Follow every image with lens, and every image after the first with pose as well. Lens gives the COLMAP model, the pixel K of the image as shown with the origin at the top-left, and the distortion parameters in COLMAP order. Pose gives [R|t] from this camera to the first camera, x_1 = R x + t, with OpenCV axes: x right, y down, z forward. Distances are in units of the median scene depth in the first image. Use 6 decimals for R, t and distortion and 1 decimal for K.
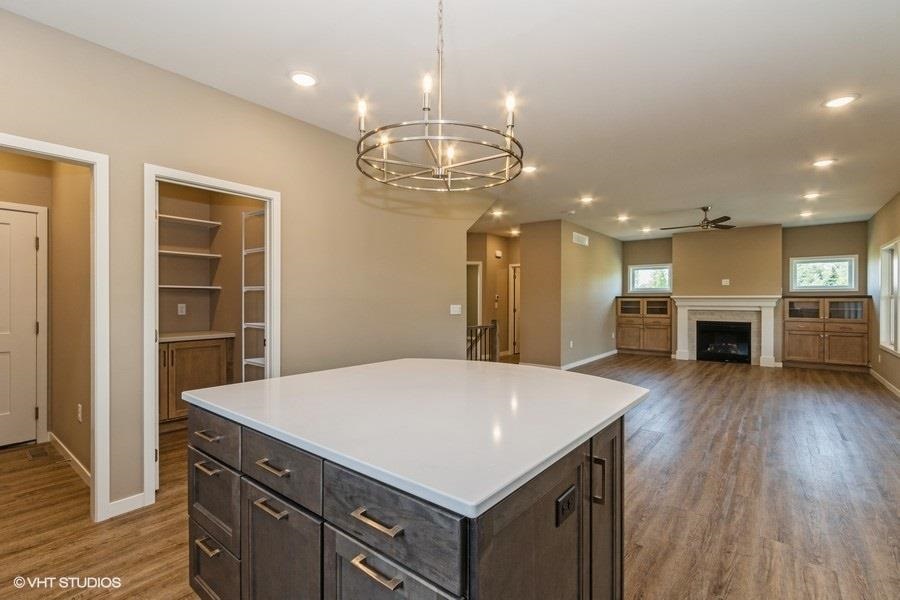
lens RADIAL K [[425.4, 0, 443.6], [0, 425.4, 302.0], [0, 0, 1]] dist [0.012110, -0.000436]
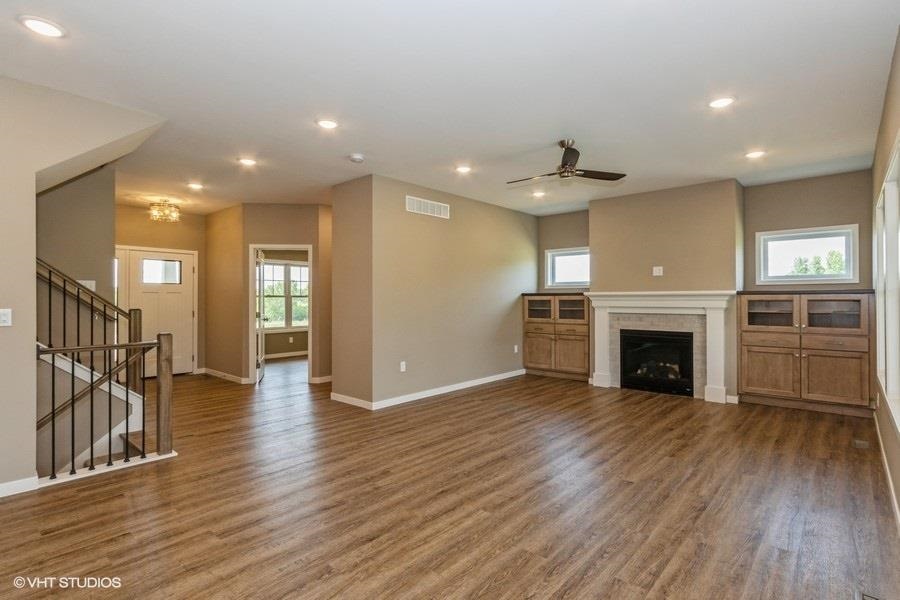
lens RADIAL K [[435.5, 0, 453.2], [0, 435.5, 300.4], [0, 0, 1]] dist [-0.005069, 0.000663]
pose [[0.997331, -0.003531, -0.072925, 0.413667], [0.003256, 0.999987, -0.003899, 0.000621], [0.072938, 0.003652, 0.997330, 0.324428]]
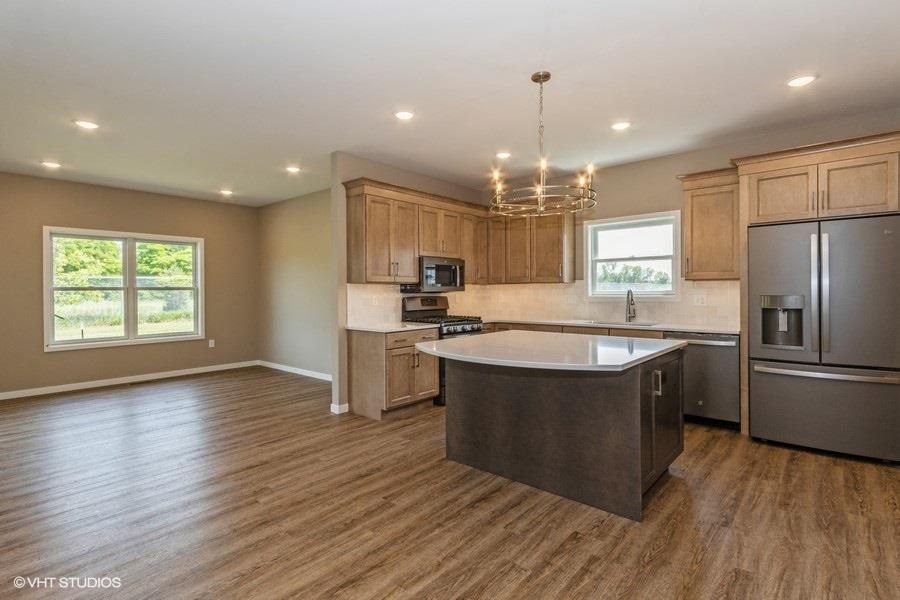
lens RADIAL K [[425.4, 0, 448.6], [0, 425.4, 294.1], [0, 0, 1]] dist [0.012110, -0.000436]
pose [[-0.998026, 0.002819, 0.062740, 0.058978], [0.003812, 0.999869, 0.015714, -0.003585], [-0.062687, 0.015922, -0.997906, 0.622569]]
